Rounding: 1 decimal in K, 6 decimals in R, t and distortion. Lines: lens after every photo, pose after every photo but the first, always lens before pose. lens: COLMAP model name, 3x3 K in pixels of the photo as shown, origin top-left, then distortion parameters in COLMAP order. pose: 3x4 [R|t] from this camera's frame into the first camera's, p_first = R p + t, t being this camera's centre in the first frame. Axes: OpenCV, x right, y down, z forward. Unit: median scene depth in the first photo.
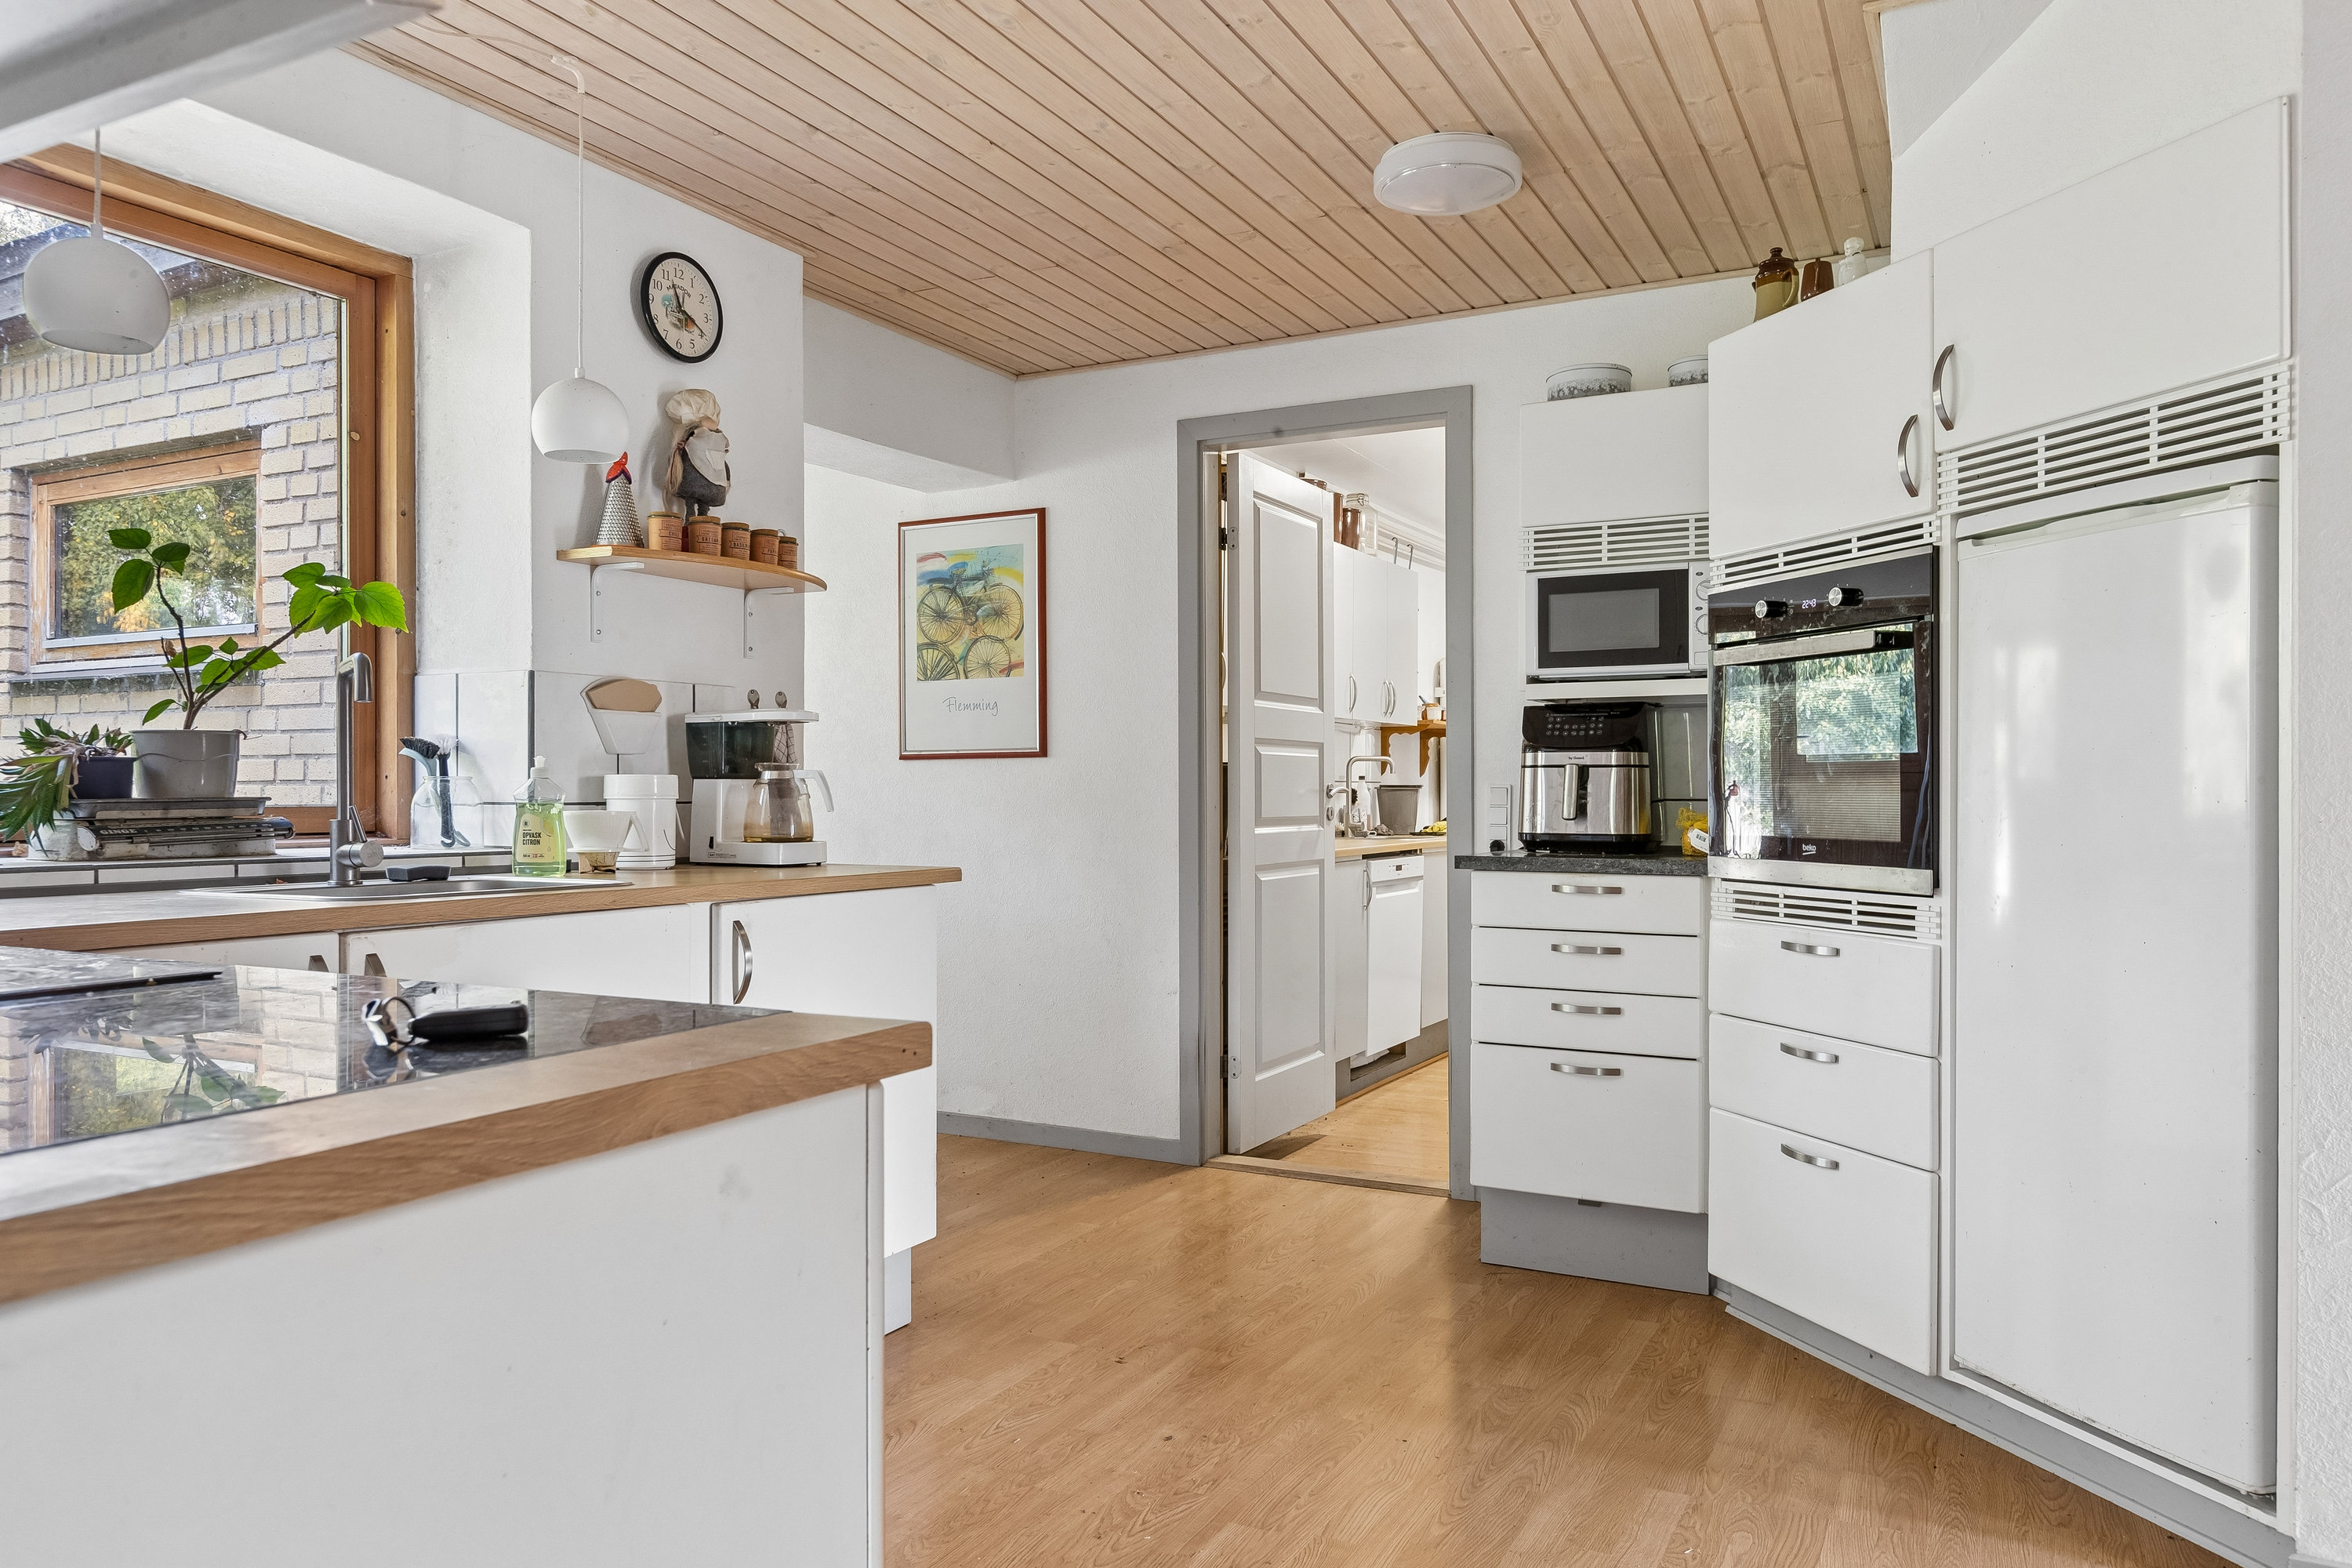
lens RADIAL K [[1561.2, 0, 1176.0], [0, 1561.2, 784.0], [0, 0, 1]] dist [-0.003709, -0.000432]
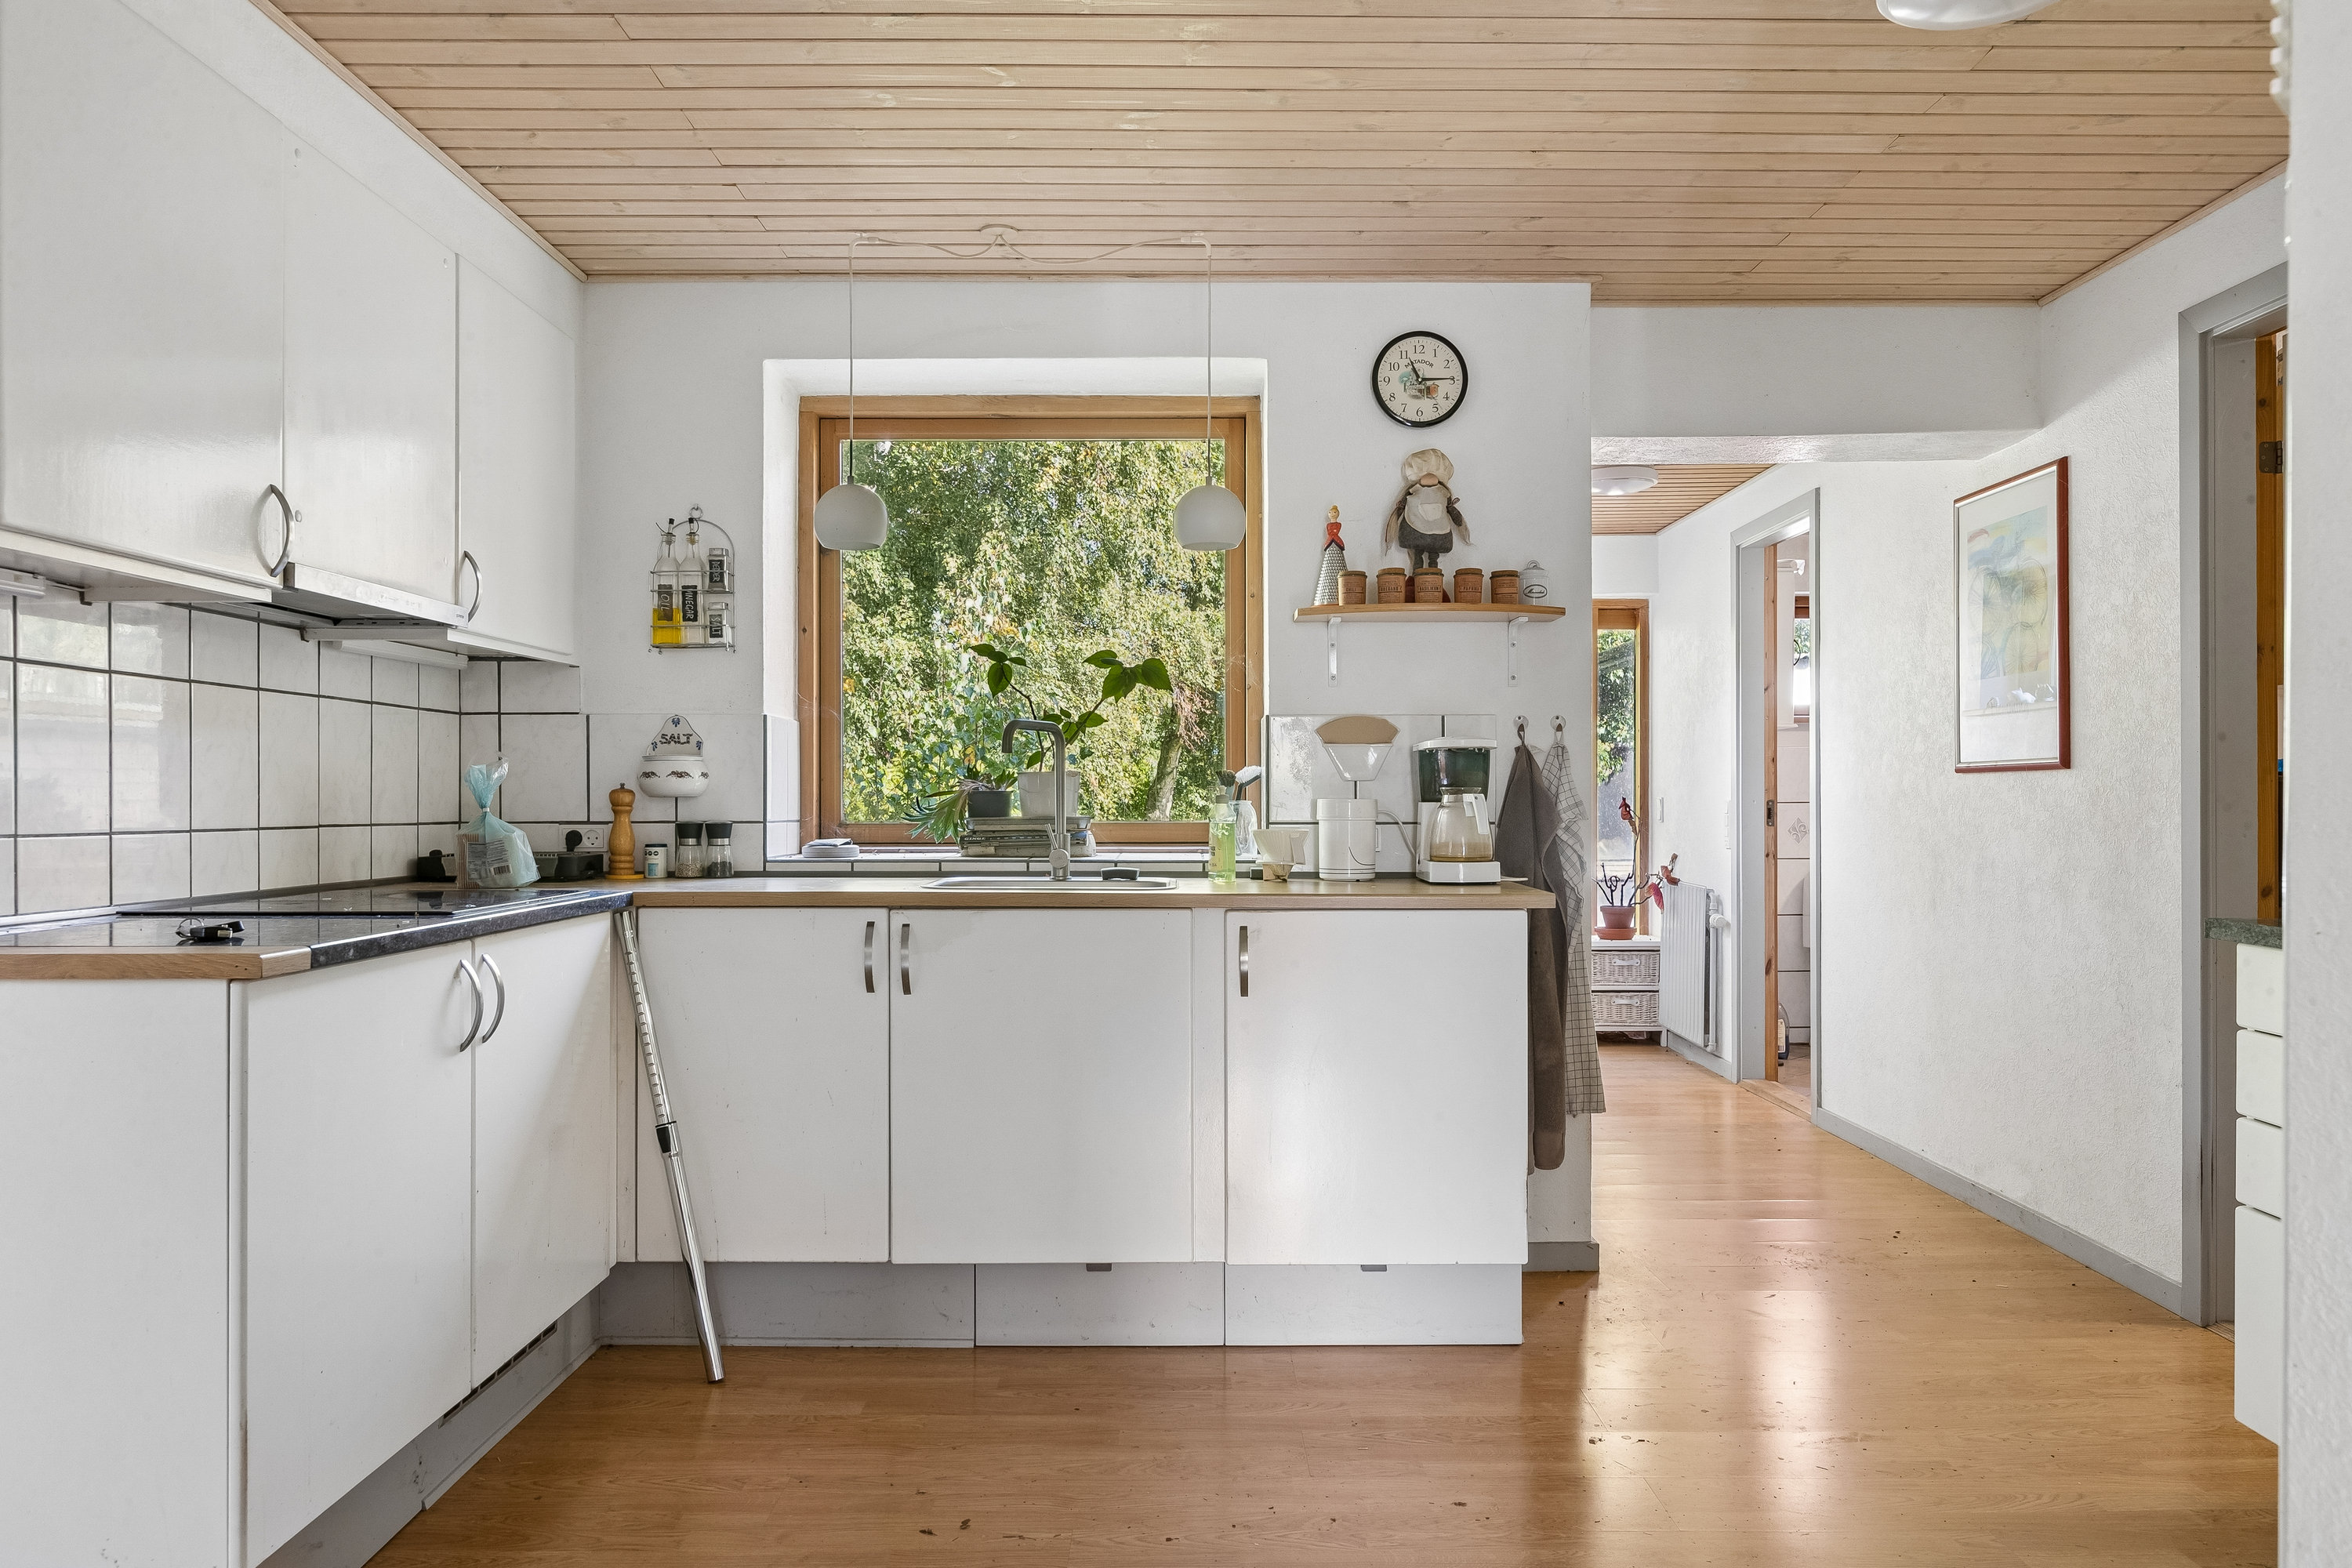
lens RADIAL K [[1586.9, 0, 1173.4], [0, 1586.9, 793.6], [0, 0, 1]] dist [-0.007666, -0.001393]
pose [[0.467181, 0.001564, -0.884160, 0.604917], [0.004848, 0.999979, 0.004331, -0.015034], [0.884148, -0.006310, 0.467164, 0.313157]]
